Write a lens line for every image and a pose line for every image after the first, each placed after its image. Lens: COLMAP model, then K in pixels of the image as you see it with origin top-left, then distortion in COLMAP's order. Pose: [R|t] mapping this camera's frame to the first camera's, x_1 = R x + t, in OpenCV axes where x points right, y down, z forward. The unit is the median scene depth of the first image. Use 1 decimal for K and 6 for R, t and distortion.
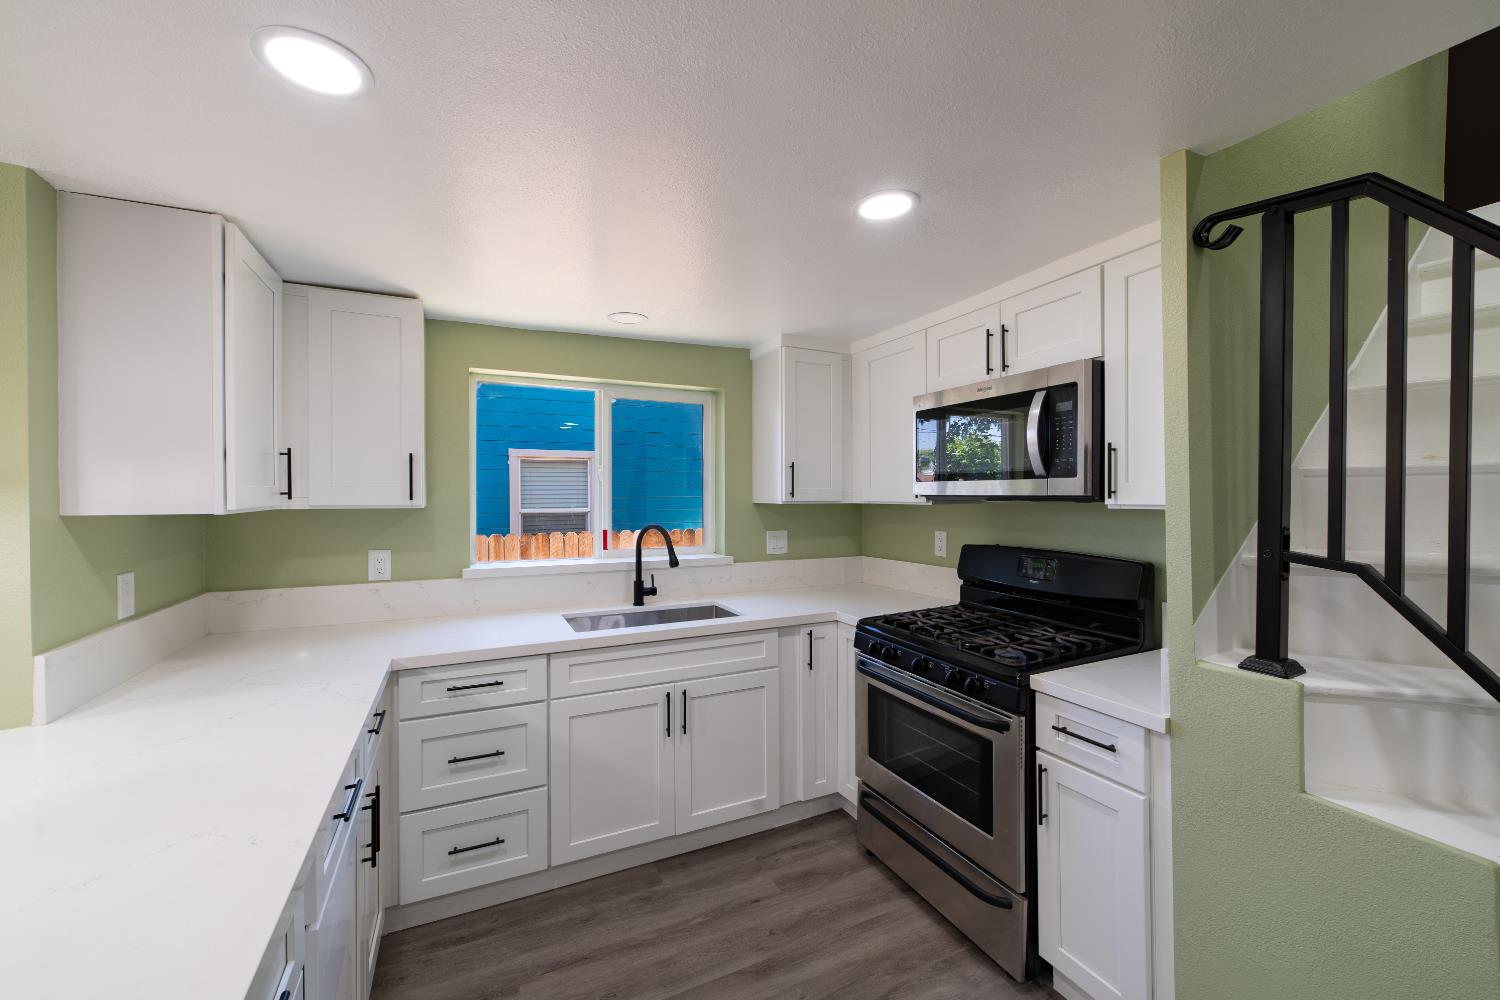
lens RADIAL K [[593.0, 0, 748.5], [0, 593.0, 490.0], [0, 0, 1]] dist [0.001117, 0.000178]
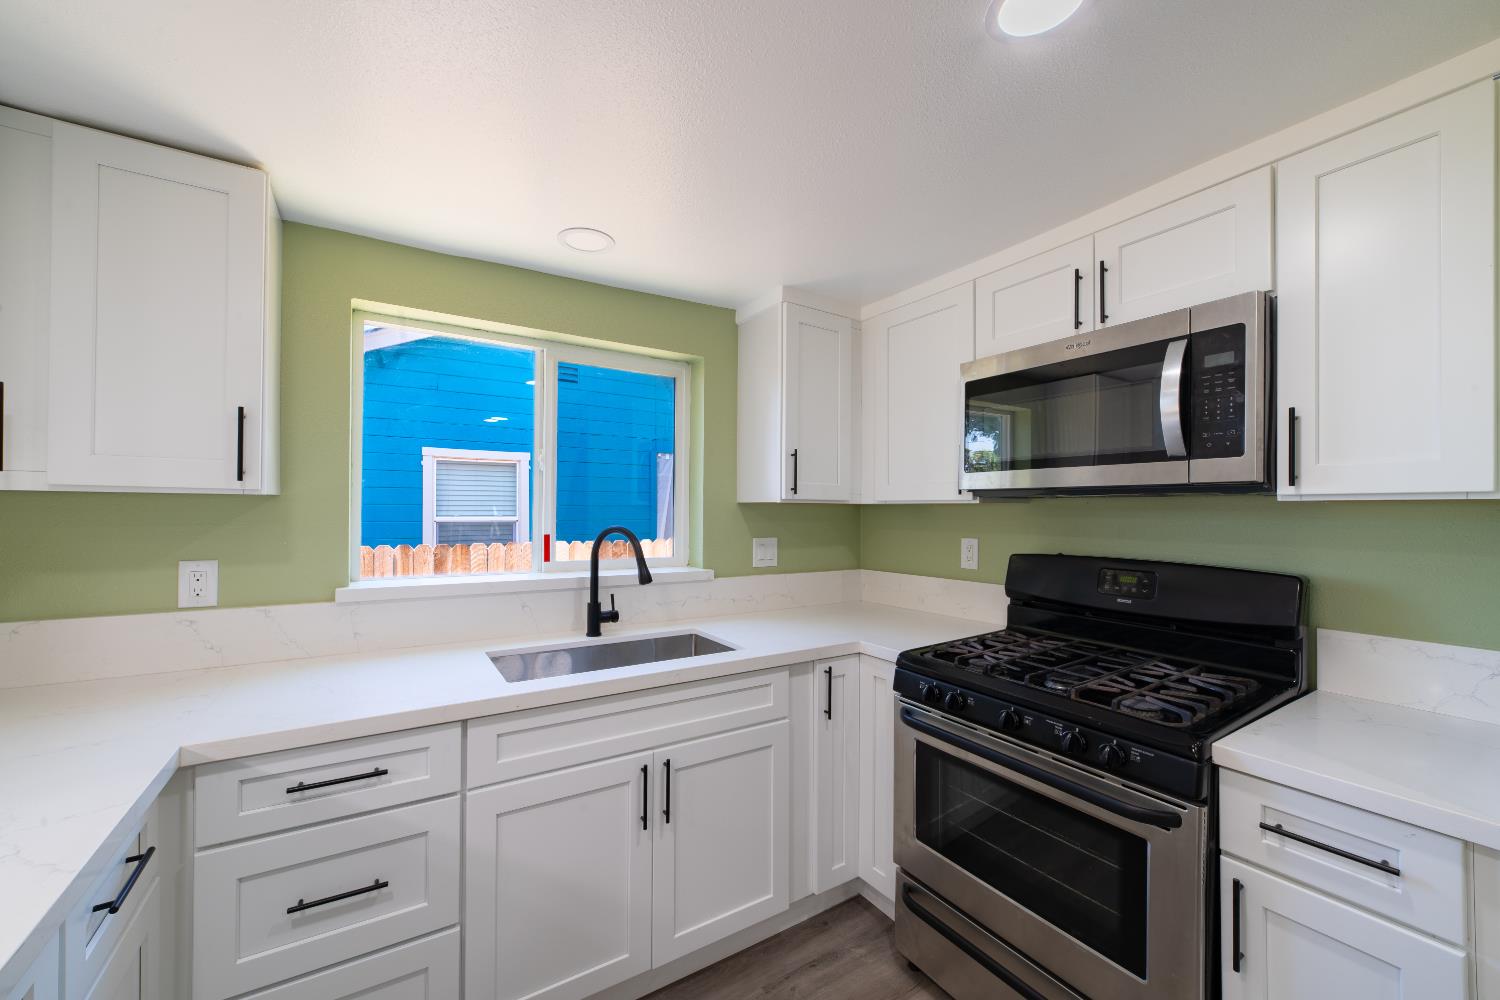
lens RADIAL K [[591.0, 0, 750.0], [0, 591.0, 500.0], [0, 0, 1]] dist [-0.000289, 0.000682]
pose [[0.993087, 0.011384, 0.116831, -0.093928], [-0.010515, 0.999912, -0.008053, 0.033709], [-0.116913, 0.006769, 0.993119, 0.285225]]
